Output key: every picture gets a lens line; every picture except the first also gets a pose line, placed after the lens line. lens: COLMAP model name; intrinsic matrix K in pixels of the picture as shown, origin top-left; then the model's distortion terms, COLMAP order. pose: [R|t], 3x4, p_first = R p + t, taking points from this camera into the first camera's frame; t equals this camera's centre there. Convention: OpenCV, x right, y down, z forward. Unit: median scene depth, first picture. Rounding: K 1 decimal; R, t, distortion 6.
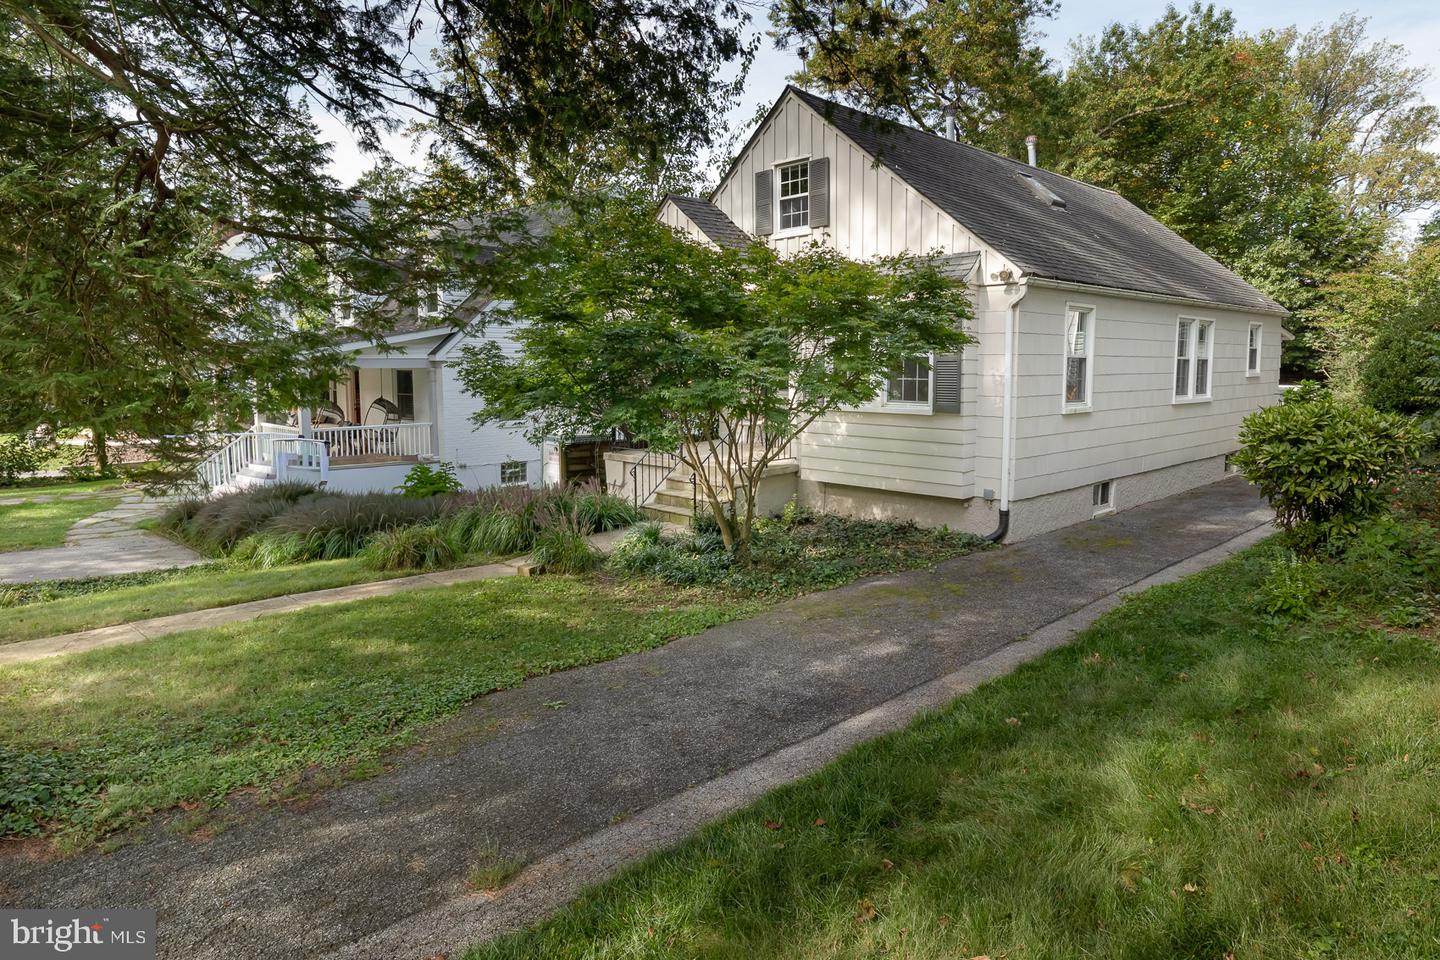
lens RADIAL K [[899.3, 0, 726.7], [0, 899.3, 450.4], [0, 0, 1]] dist [-0.014866, 0.001033]
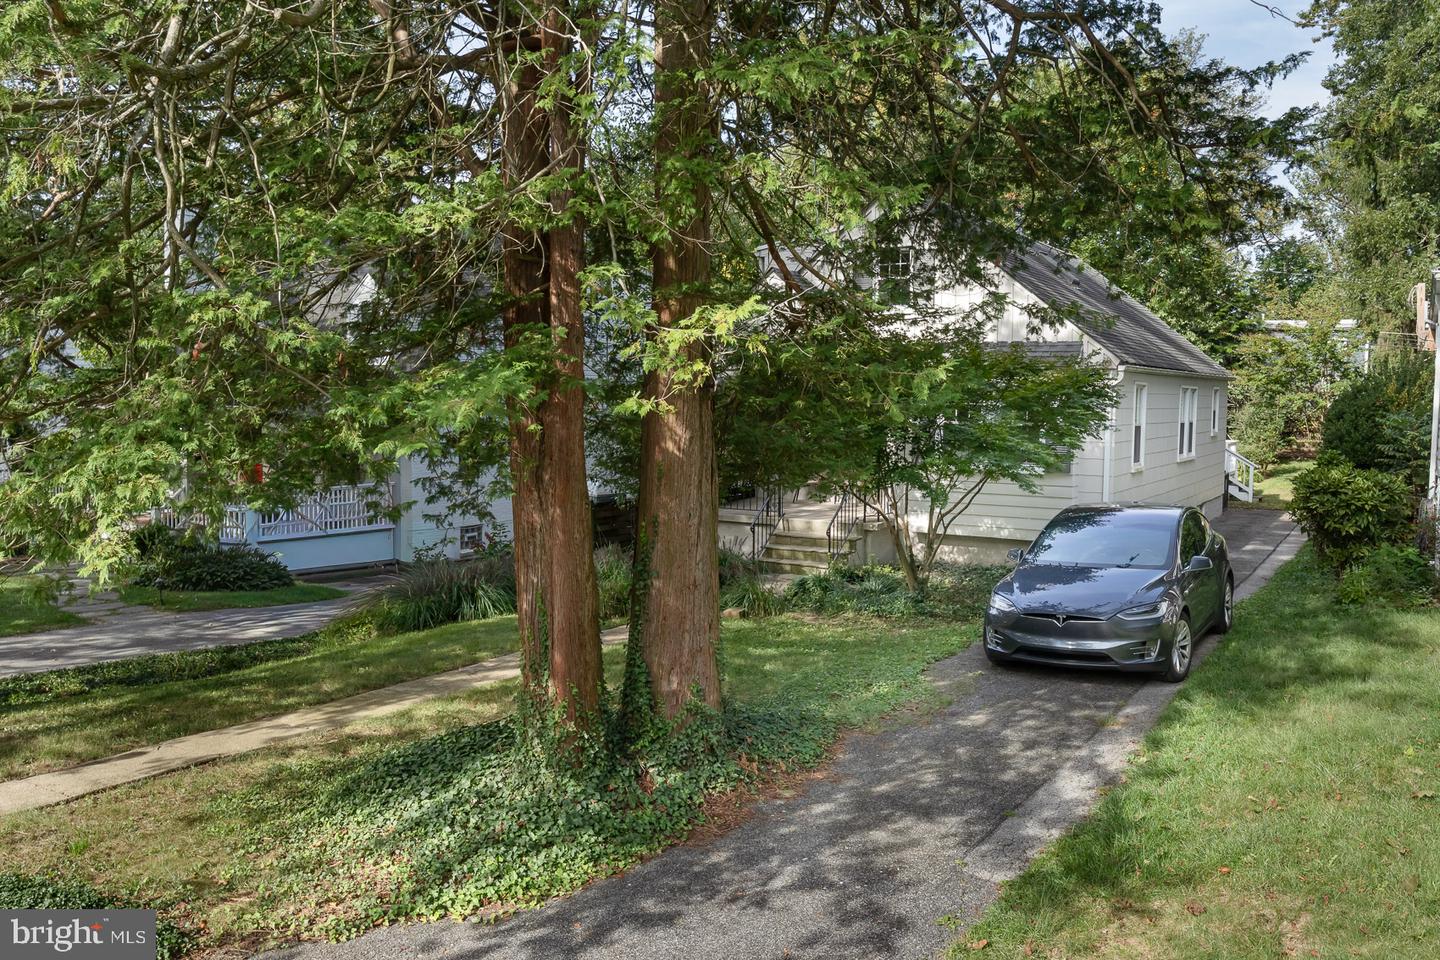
lens RADIAL K [[1215.0, 0, 724.5], [0, 1215.0, 497.3], [0, 0, 1]] dist [-0.051562, -0.011609]
pose [[0.966497, -0.011770, 0.256408, -0.446147], [0.014740, 0.999845, -0.009664, 0.000533], [-0.256254, 0.013120, 0.966520, -0.340886]]
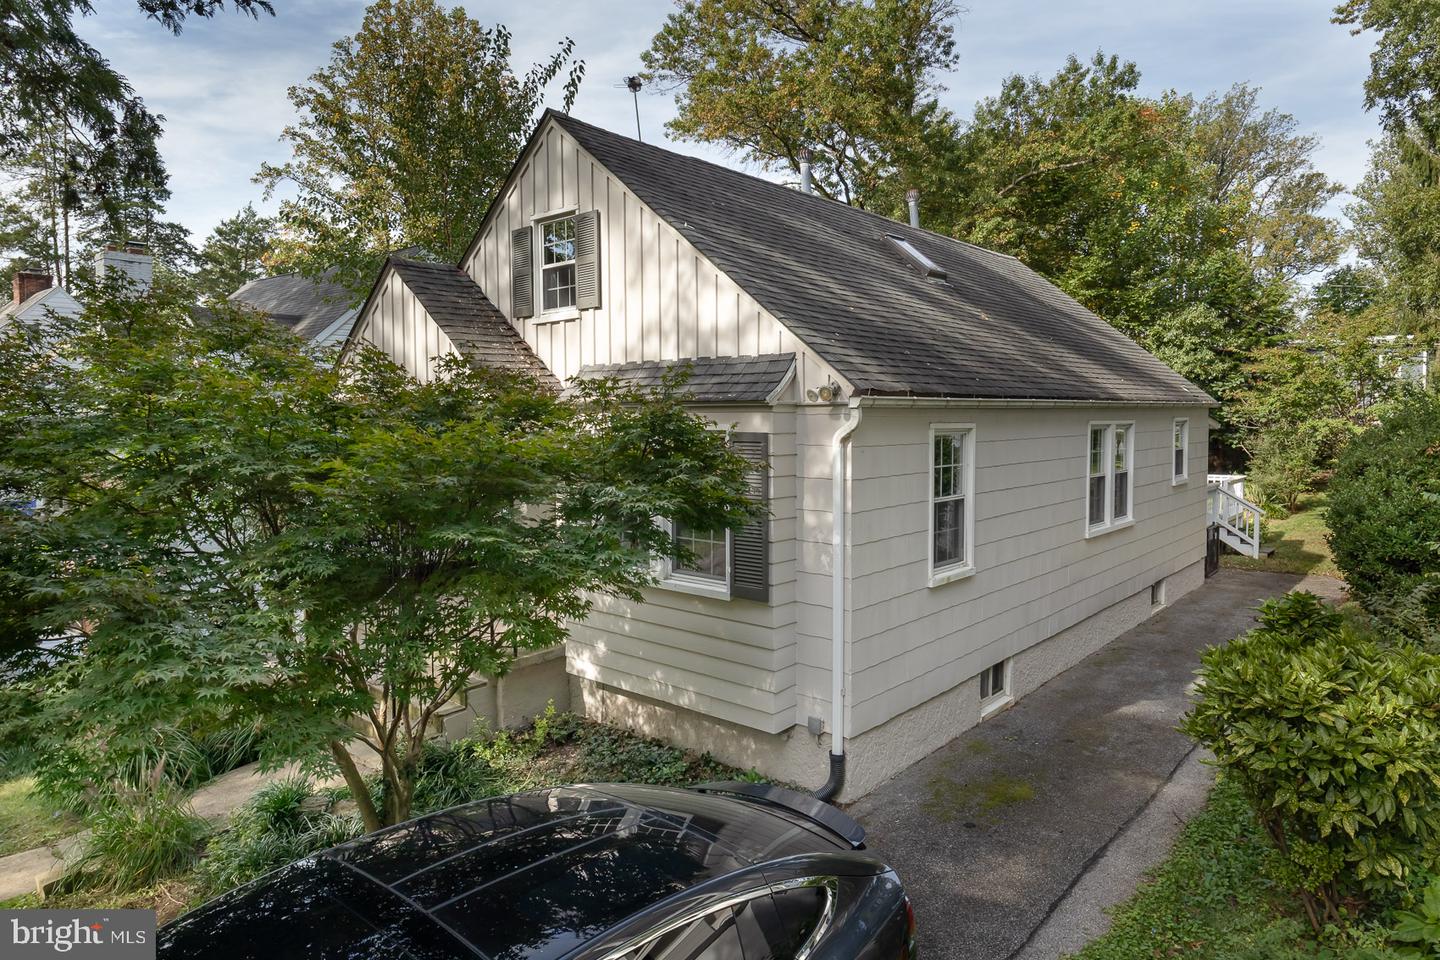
lens RADIAL K [[891.0, 0, 742.6], [0, 891.0, 453.2], [0, 0, 1]] dist [-0.008032, -0.003049]
pose [[0.995821, -0.007423, 0.091024, 0.131964], [0.012160, 0.998594, -0.051595, -0.083133], [-0.090513, 0.052486, 0.994511, 0.256666]]
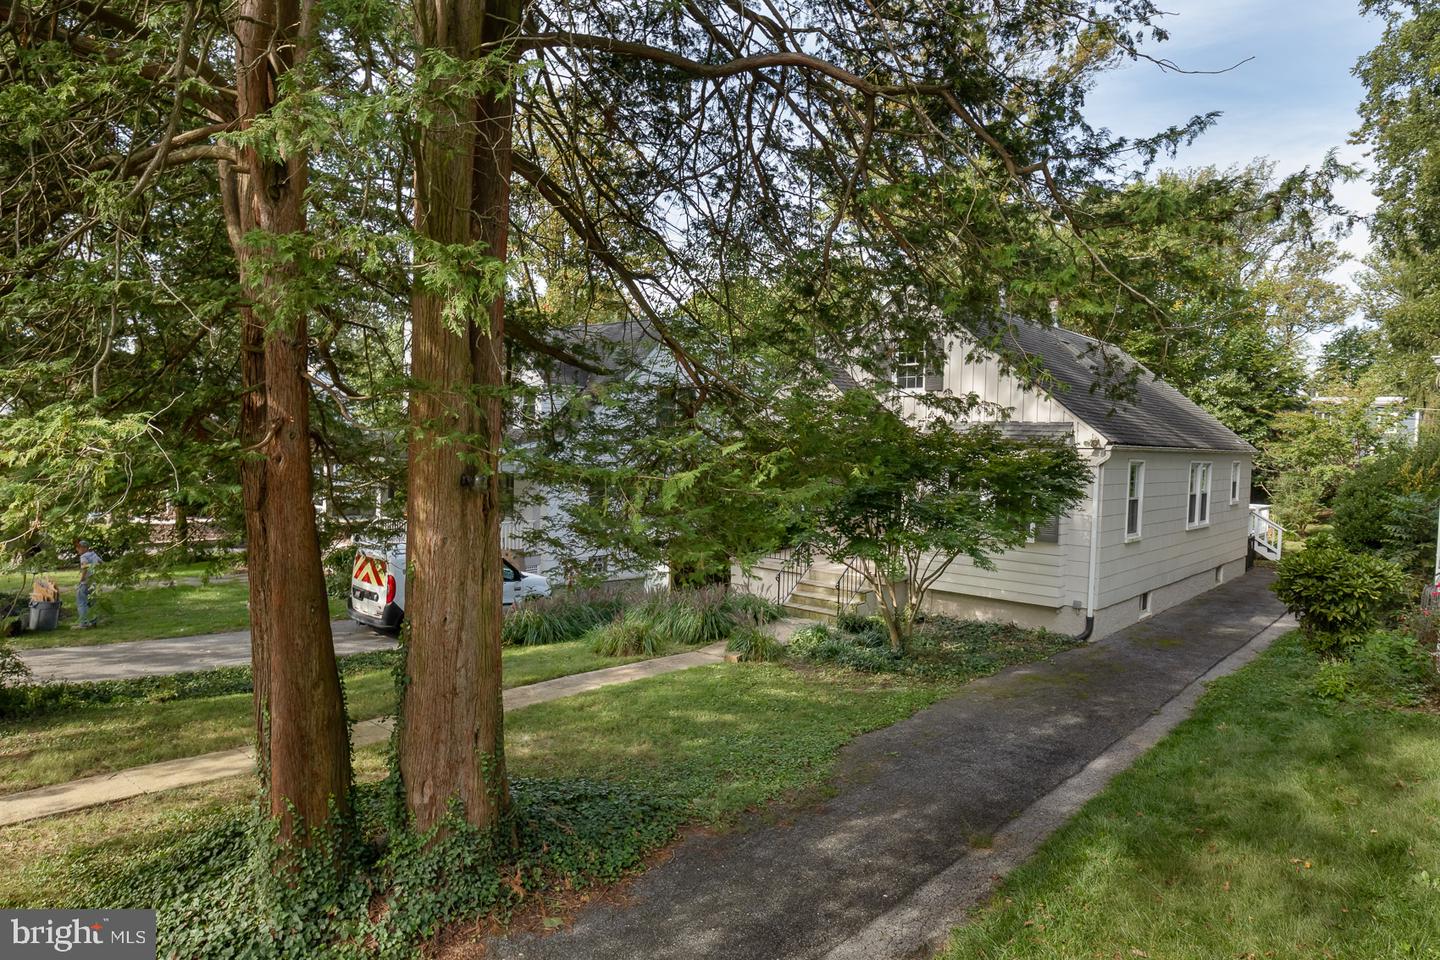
lens RADIAL K [[887.9, 0, 720.0], [0, 887.9, 480.0], [0, 0, 1]] dist [-0.012845, -0.001097]
pose [[0.997253, 0.026672, 0.069098, -0.239806], [-0.022937, 0.998261, -0.054299, -0.037190], [-0.070426, 0.052565, 0.996131, -0.200913]]
